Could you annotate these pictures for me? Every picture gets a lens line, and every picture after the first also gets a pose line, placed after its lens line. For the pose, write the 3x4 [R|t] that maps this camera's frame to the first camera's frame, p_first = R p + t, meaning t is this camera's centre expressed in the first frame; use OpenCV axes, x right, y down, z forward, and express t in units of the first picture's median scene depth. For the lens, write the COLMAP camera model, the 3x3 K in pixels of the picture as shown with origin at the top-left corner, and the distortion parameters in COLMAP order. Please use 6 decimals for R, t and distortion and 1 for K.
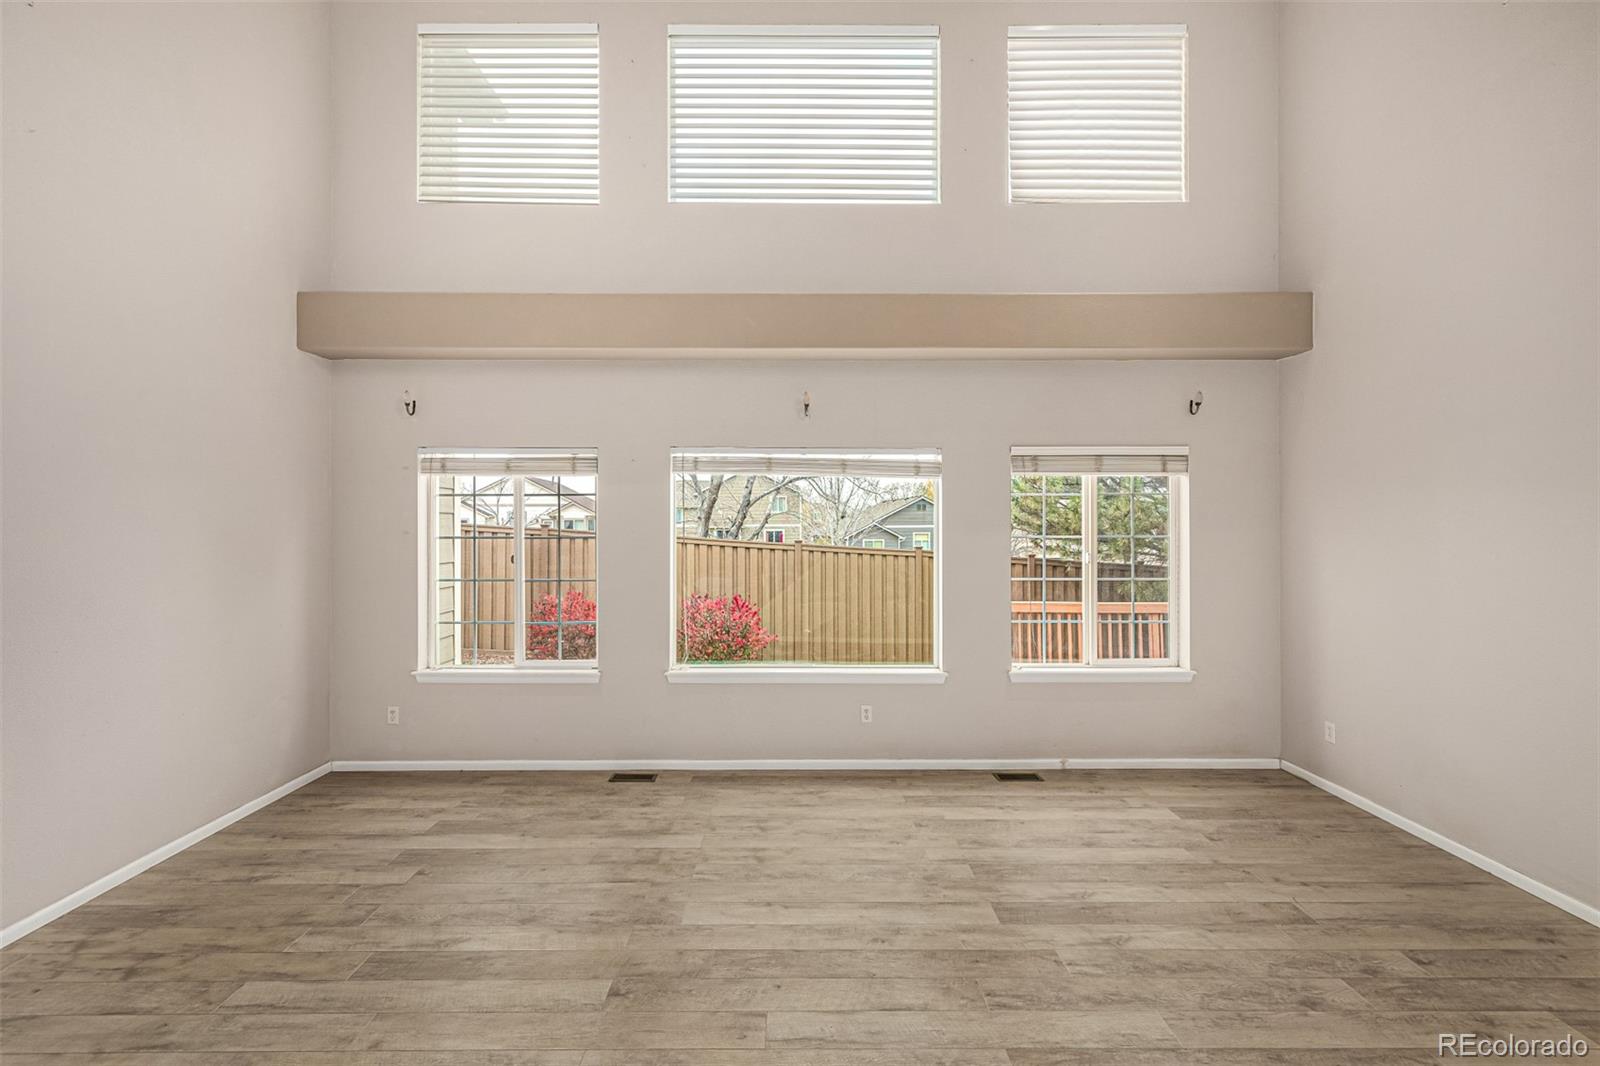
lens RADIAL K [[674.9, 0, 796.2], [0, 674.9, 523.2], [0, 0, 1]] dist [-0.001609, 0.001303]
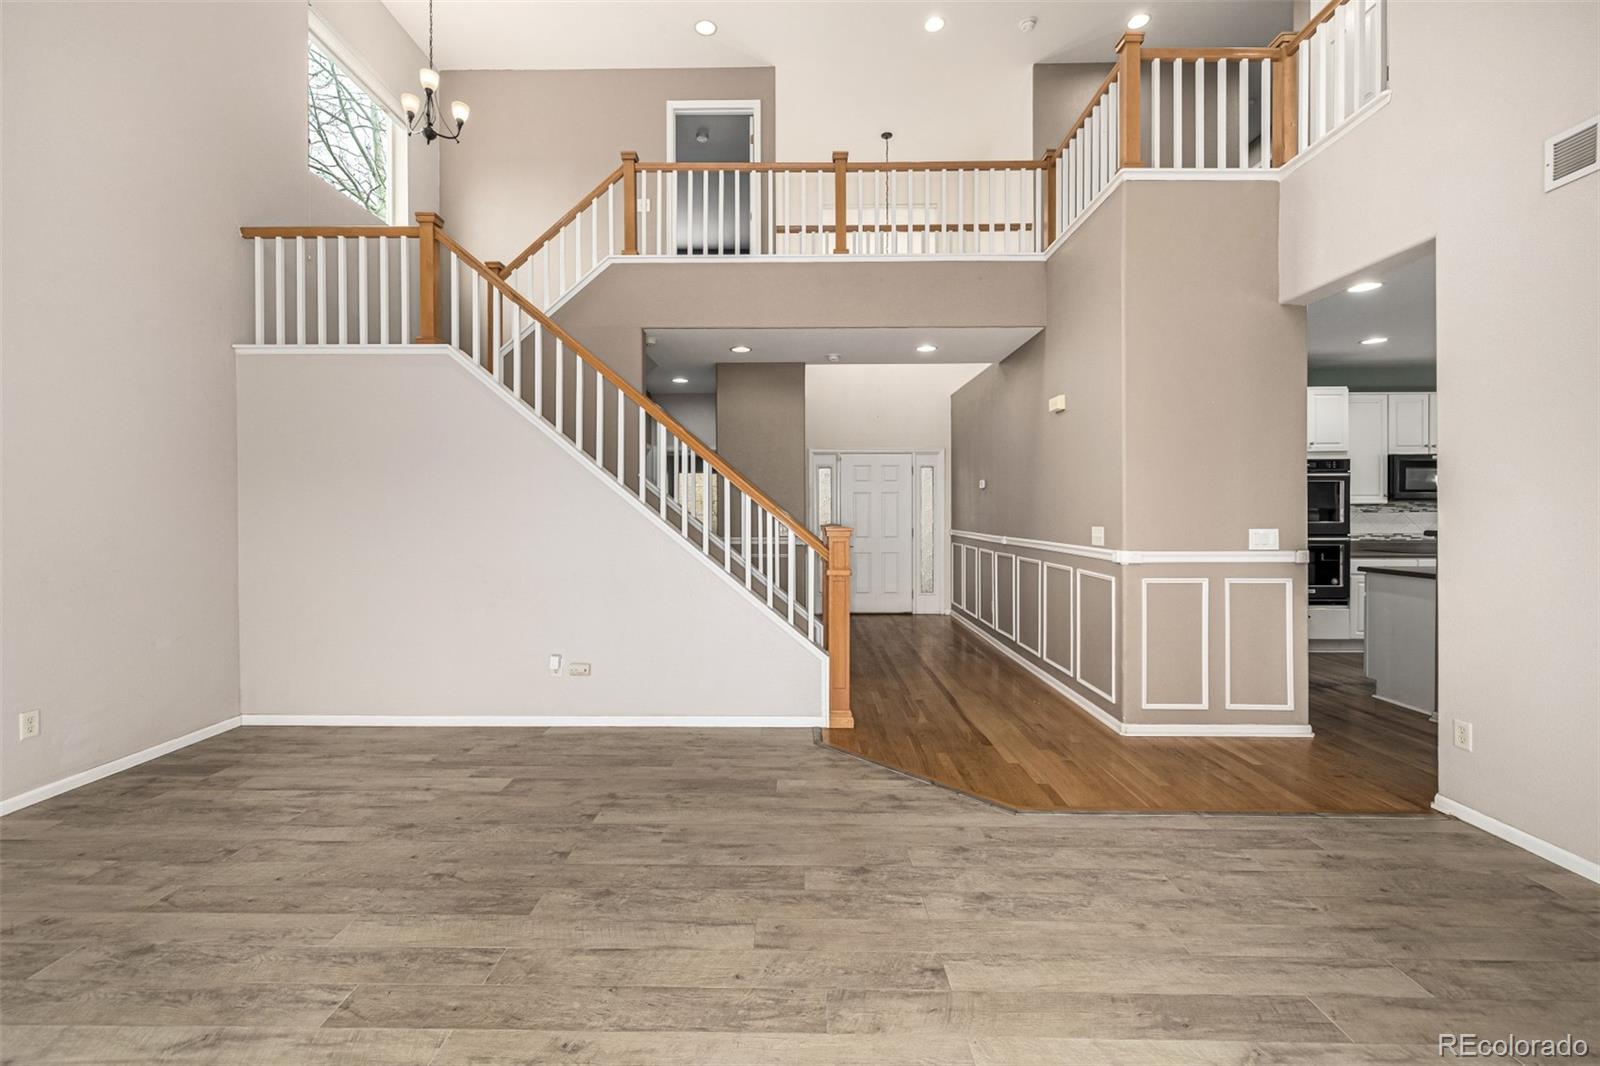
lens RADIAL K [[674.9, 0, 790.0], [0, 674.9, 517.4], [0, 0, 1]] dist [-0.001609, 0.001303]
pose [[-0.999687, 0.003203, 0.024814, -0.093084], [0.003413, 0.999959, 0.008427, 0.112202], [-0.024786, 0.008509, -0.999657, 1.512893]]
